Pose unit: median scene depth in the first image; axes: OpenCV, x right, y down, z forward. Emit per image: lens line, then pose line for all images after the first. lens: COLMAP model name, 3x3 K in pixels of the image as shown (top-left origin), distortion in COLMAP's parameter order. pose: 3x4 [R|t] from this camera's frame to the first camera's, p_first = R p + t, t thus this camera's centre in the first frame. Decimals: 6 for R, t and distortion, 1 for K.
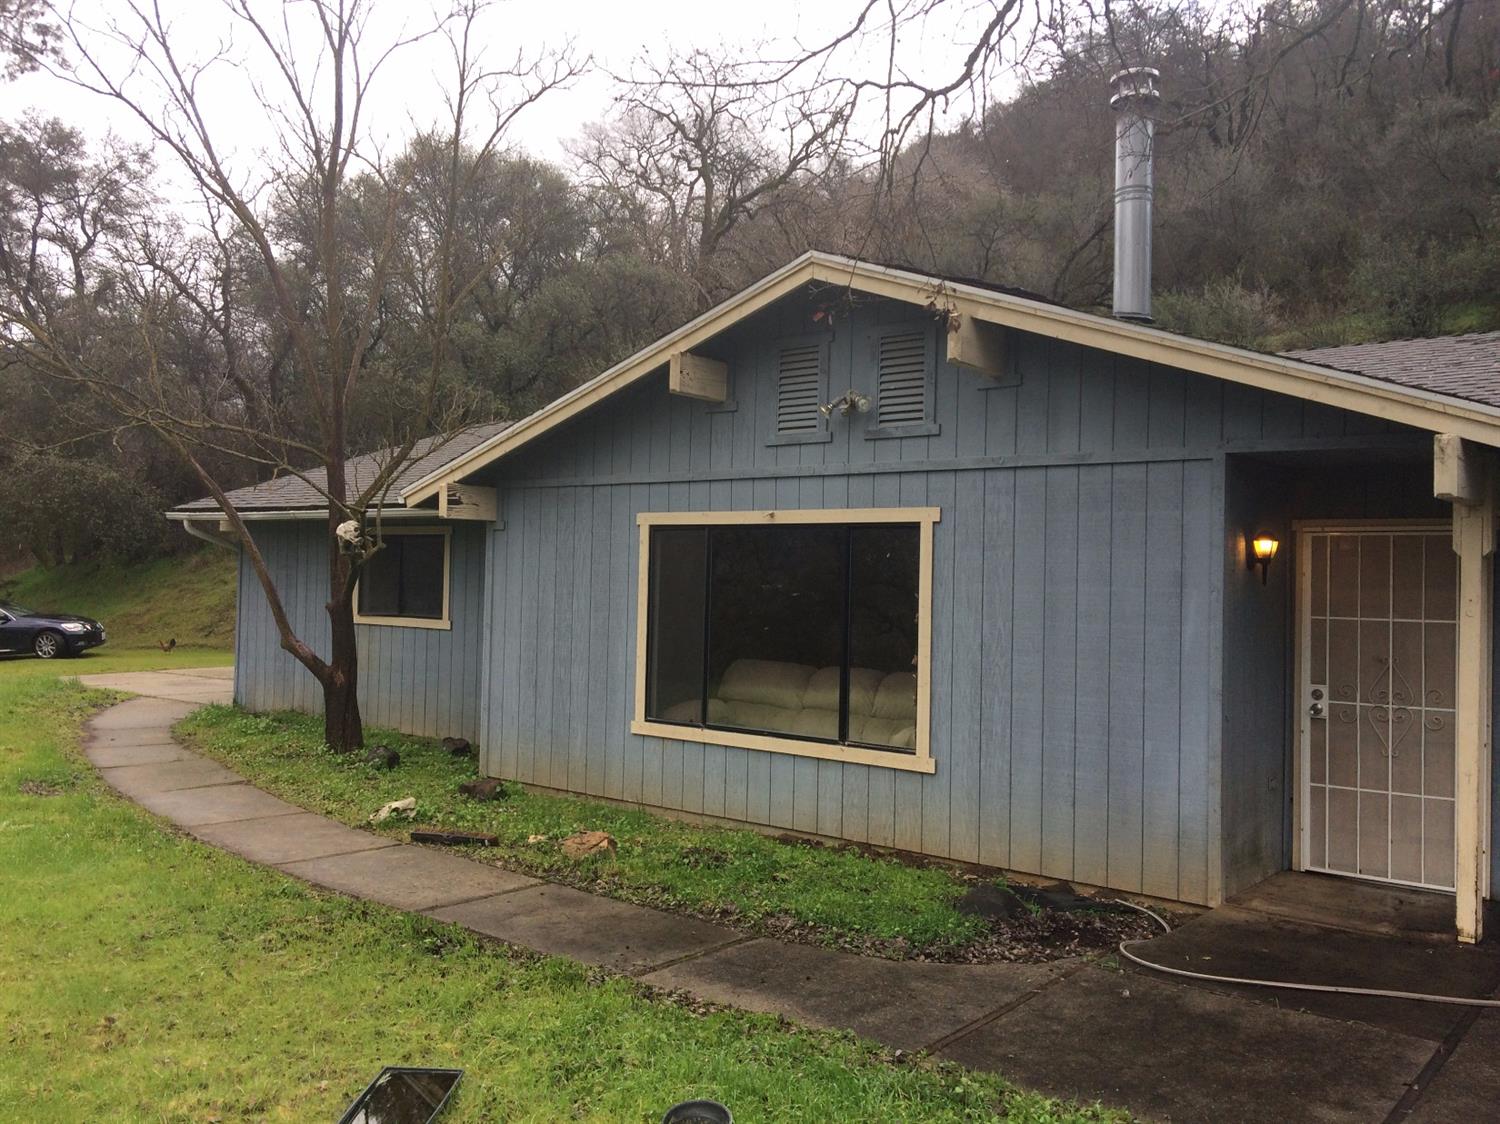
lens RADIAL K [[1261.5, 0, 750.0], [0, 1261.5, 562.1], [0, 0, 1]] dist [0.054156, -0.003078]
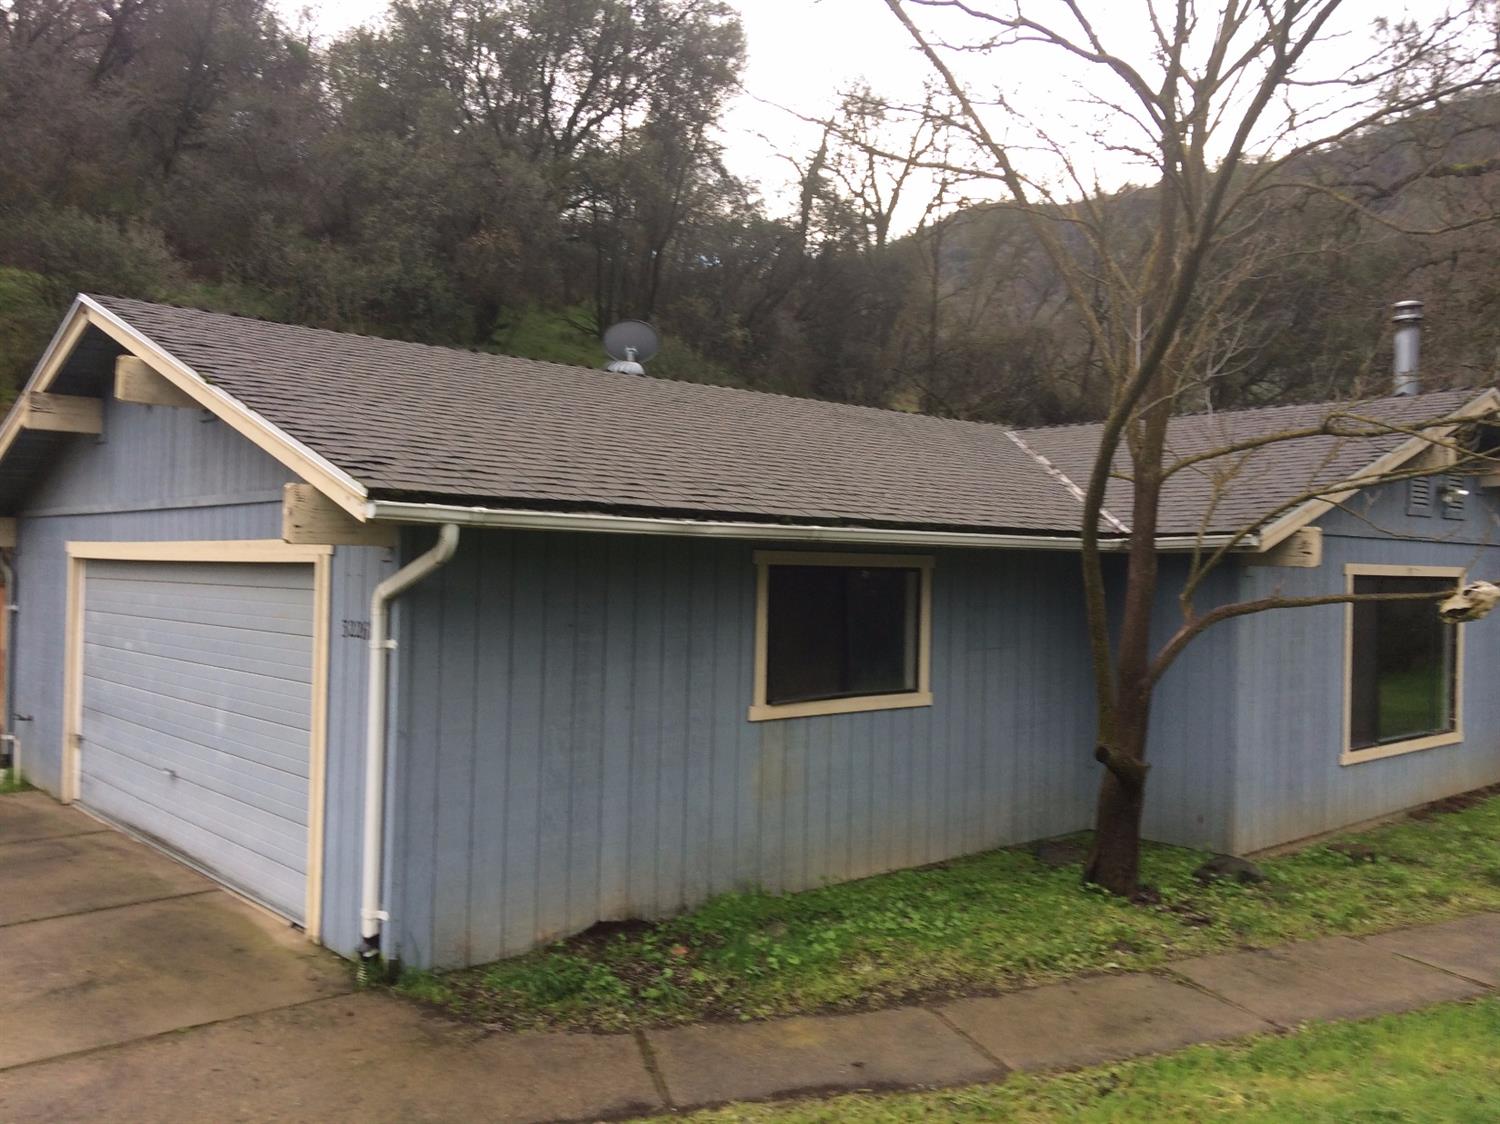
lens RADIAL K [[1261.5, 0, 749.7], [0, 1261.5, 561.7], [0, 0, 1]] dist [0.054156, -0.003078]
pose [[0.166333, -0.019829, 0.985870, -0.936429], [-0.029275, 0.999258, 0.025037, -0.039773], [-0.985635, -0.033026, 0.165630, 0.984892]]
